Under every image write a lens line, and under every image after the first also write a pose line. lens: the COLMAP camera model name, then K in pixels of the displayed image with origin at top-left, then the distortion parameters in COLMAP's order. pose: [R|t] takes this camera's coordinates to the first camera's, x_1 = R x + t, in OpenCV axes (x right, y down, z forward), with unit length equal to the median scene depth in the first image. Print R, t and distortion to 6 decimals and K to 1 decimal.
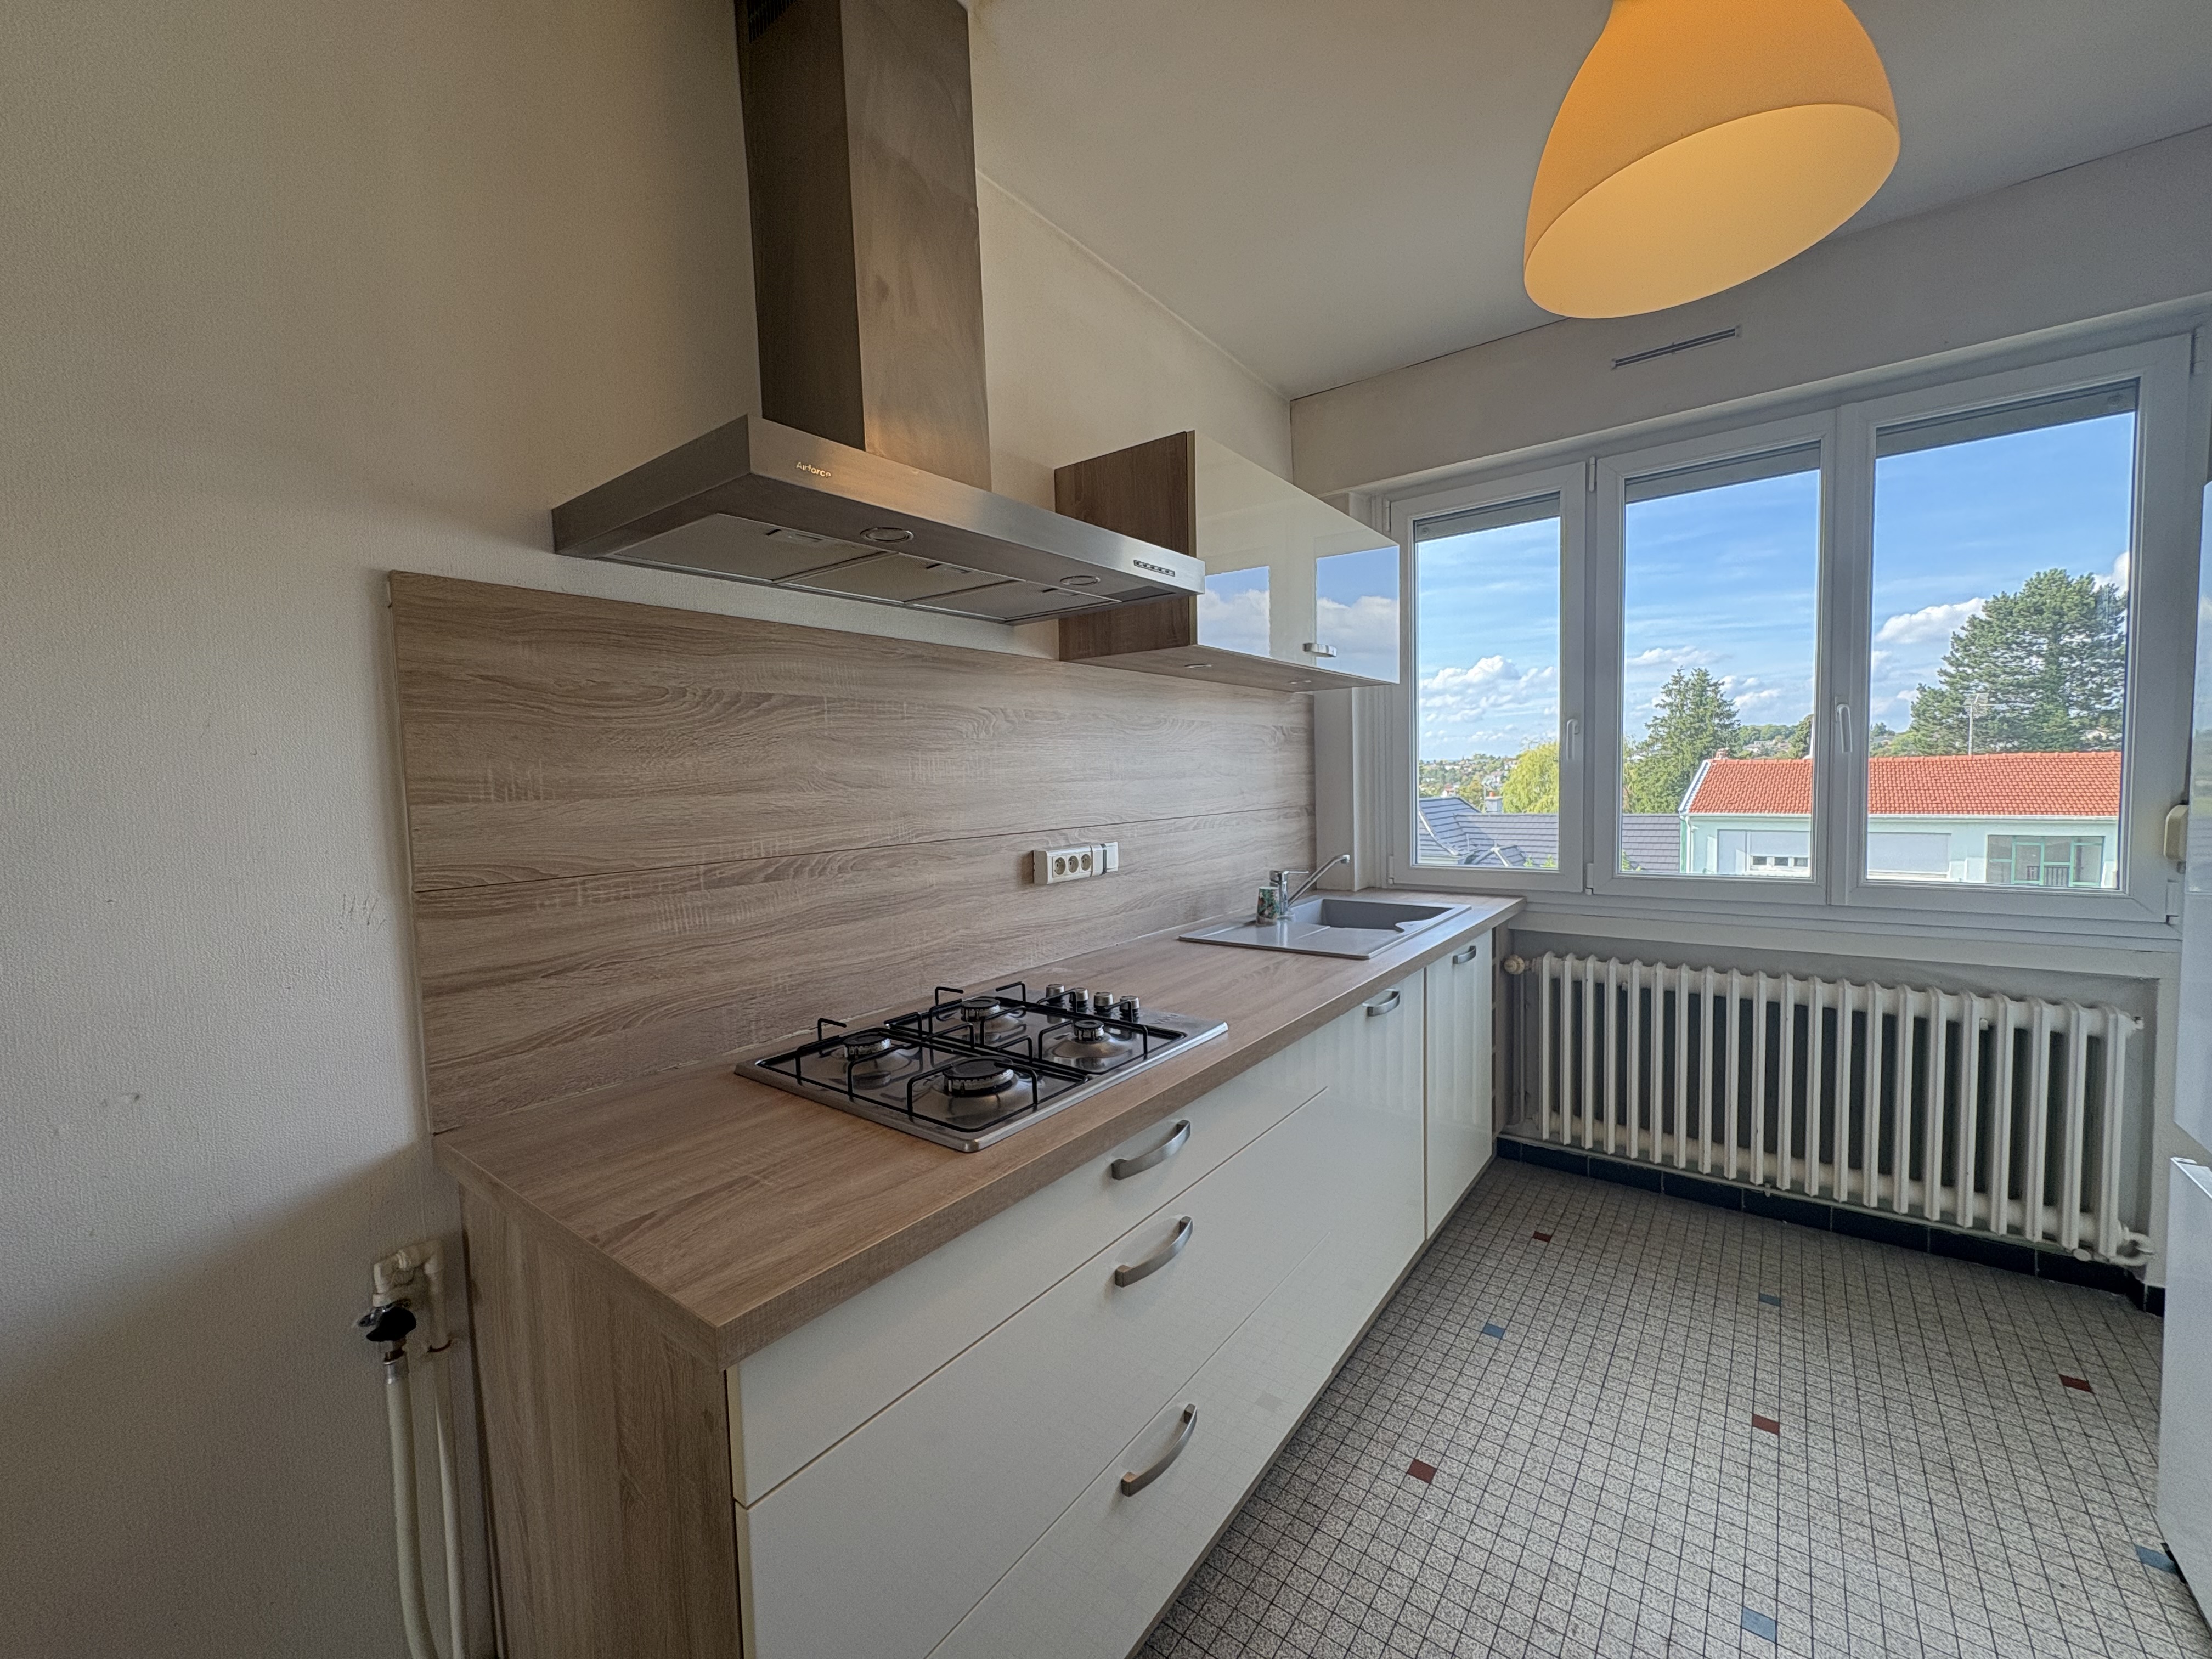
lens RADIAL K [[878.0, 0, 1116.8], [0, 878.0, 809.2], [0, 0, 1]] dist [-0.000260, 0.000383]
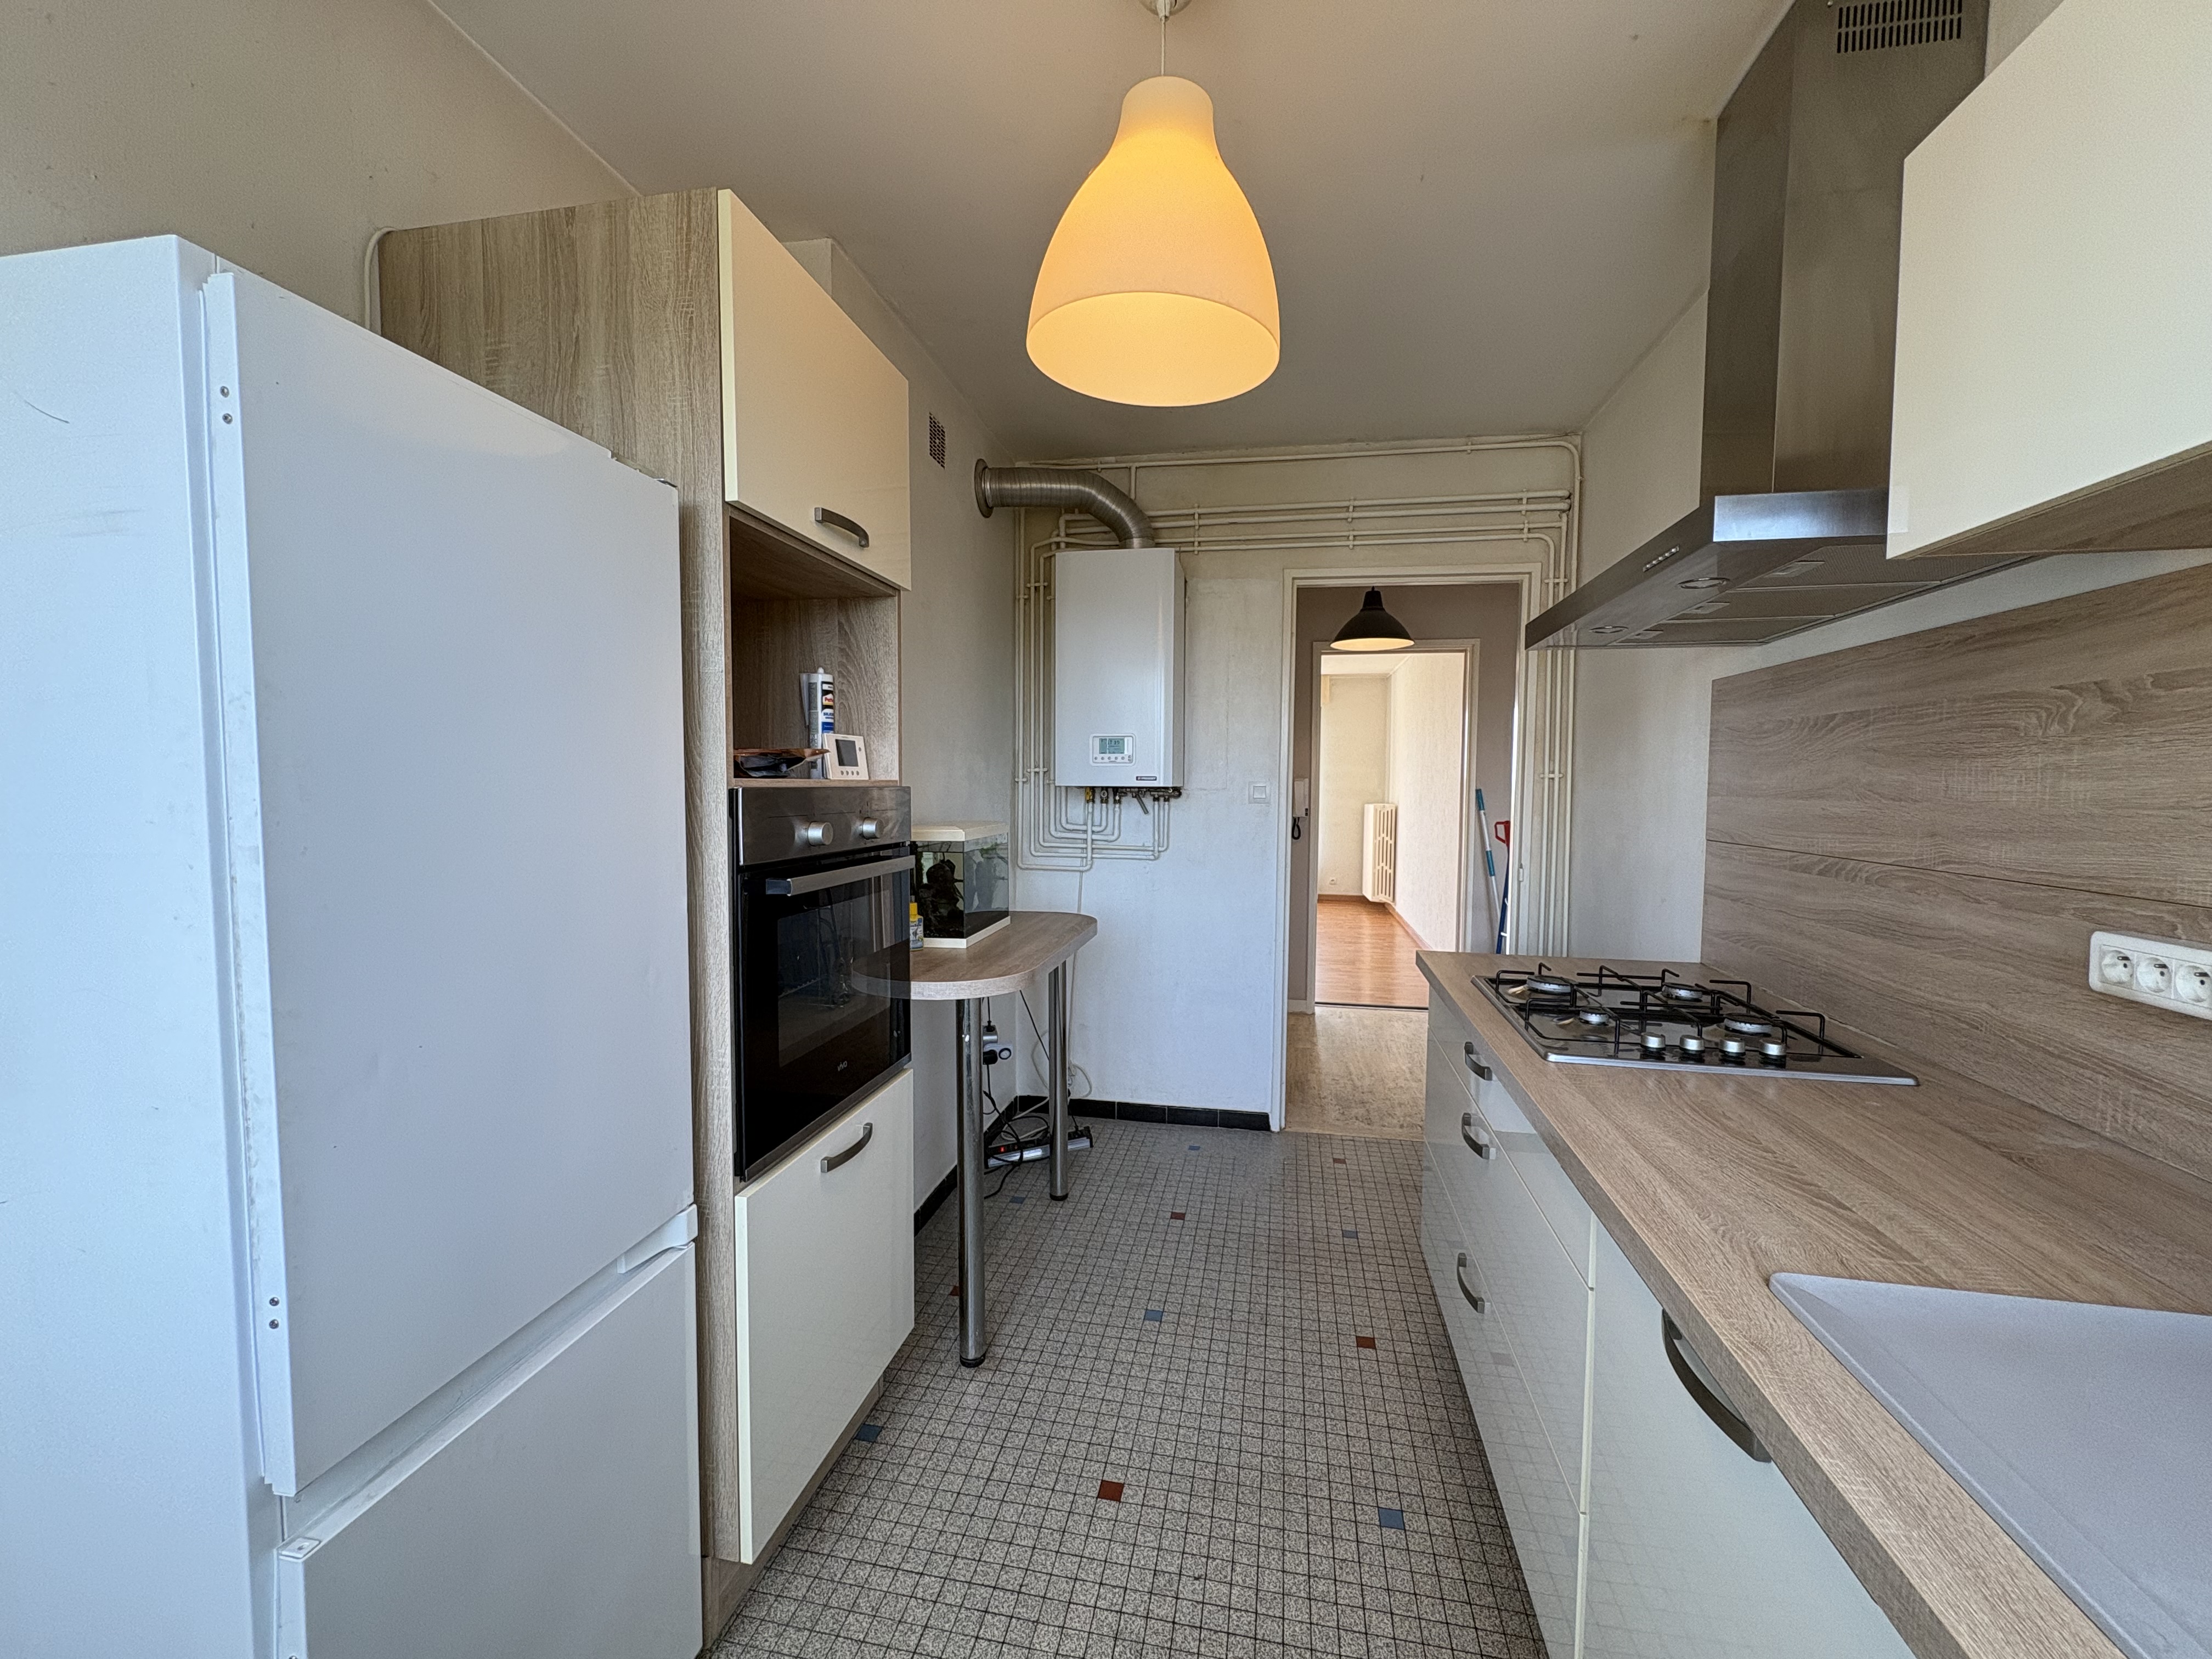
lens RADIAL K [[878.0, 0, 1120.9], [0, 878.0, 826.8], [0, 0, 1]] dist [-0.000260, 0.000383]
pose [[-0.893686, 0.028890, -0.447761, 0.873454], [-0.017975, 0.994819, 0.100063, -0.075419], [0.448332, 0.097473, -0.888537, 1.469744]]
